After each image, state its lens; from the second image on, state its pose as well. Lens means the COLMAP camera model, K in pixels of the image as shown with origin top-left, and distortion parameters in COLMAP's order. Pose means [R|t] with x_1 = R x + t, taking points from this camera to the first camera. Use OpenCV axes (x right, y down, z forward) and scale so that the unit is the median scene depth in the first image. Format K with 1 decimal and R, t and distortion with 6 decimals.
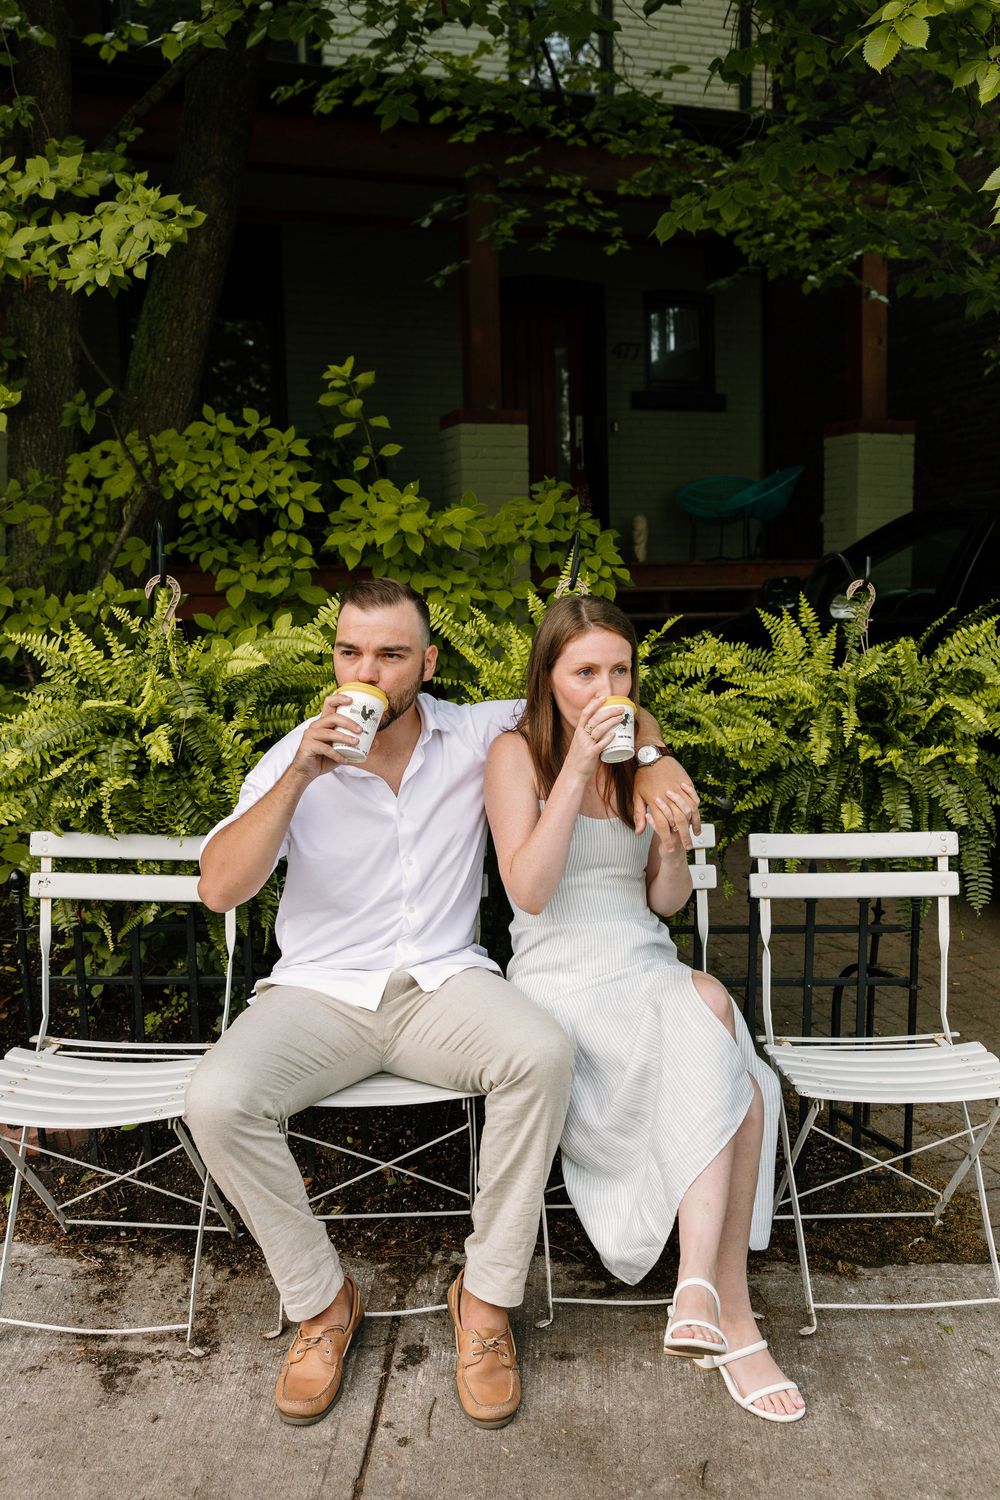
lens RADIAL K [[1405.7, 0, 500.0], [0, 1405.7, 750.0], [0, 0, 1]] dist [-0.006536, -0.003647]
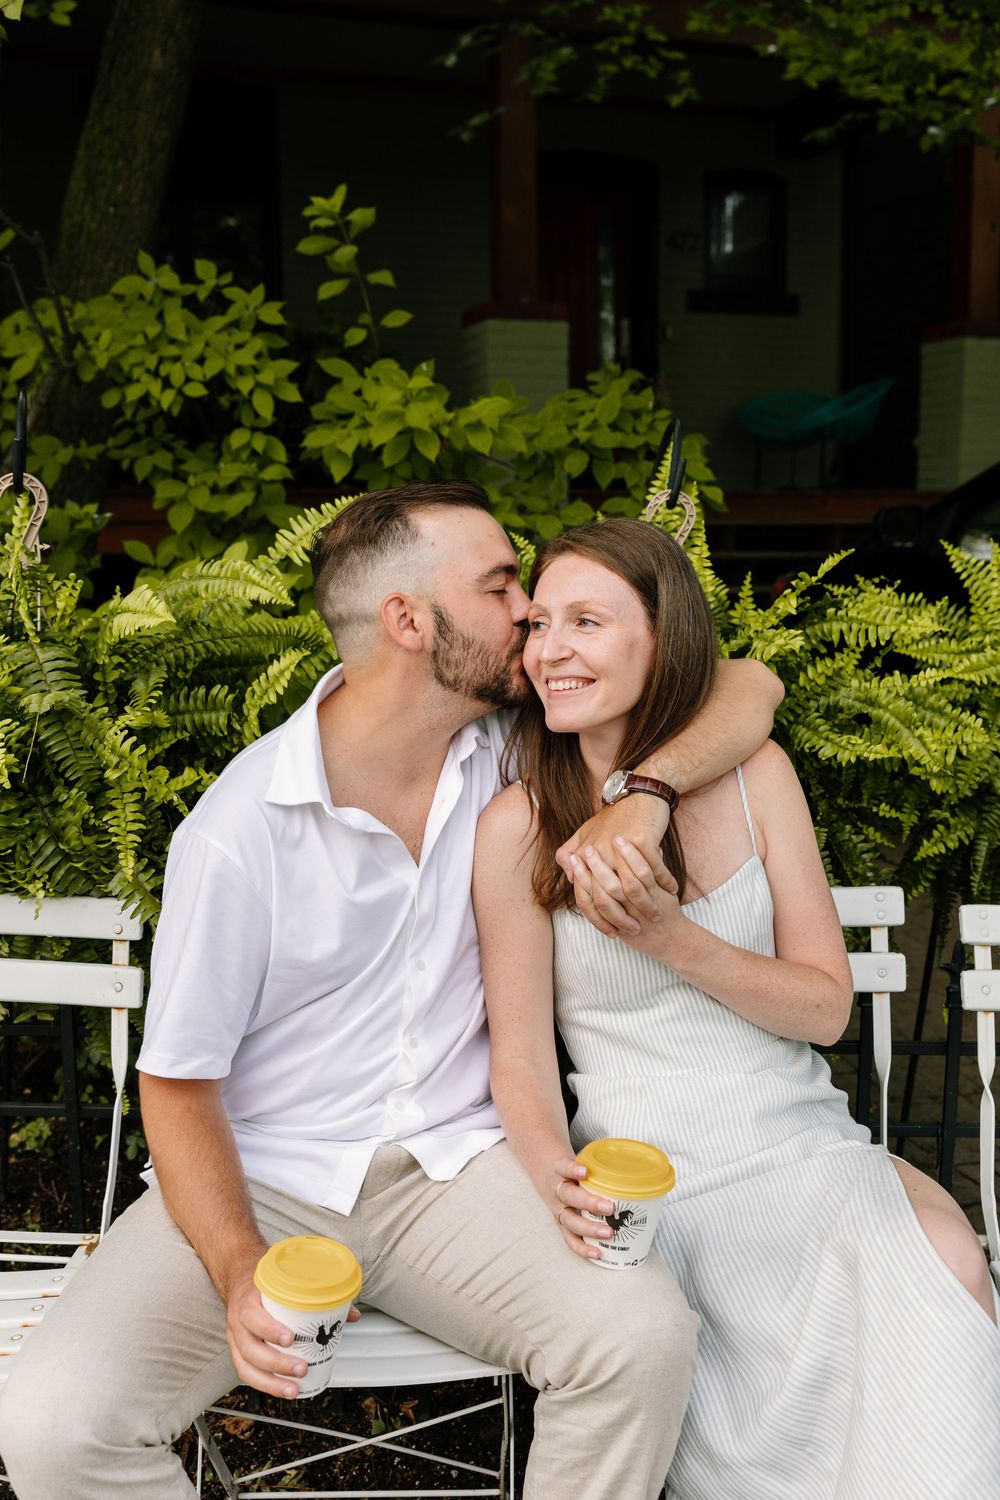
lens RADIAL K [[1595.7, 0, 500.0], [0, 1595.7, 750.0], [0, 0, 1]] dist [-0.006644, -0.009900]
pose [[0.999786, 0.014479, -0.014802, -0.009517], [-0.014061, 0.999510, 0.027956, -0.015582], [0.015200, -0.027742, 0.999500, 0.181853]]
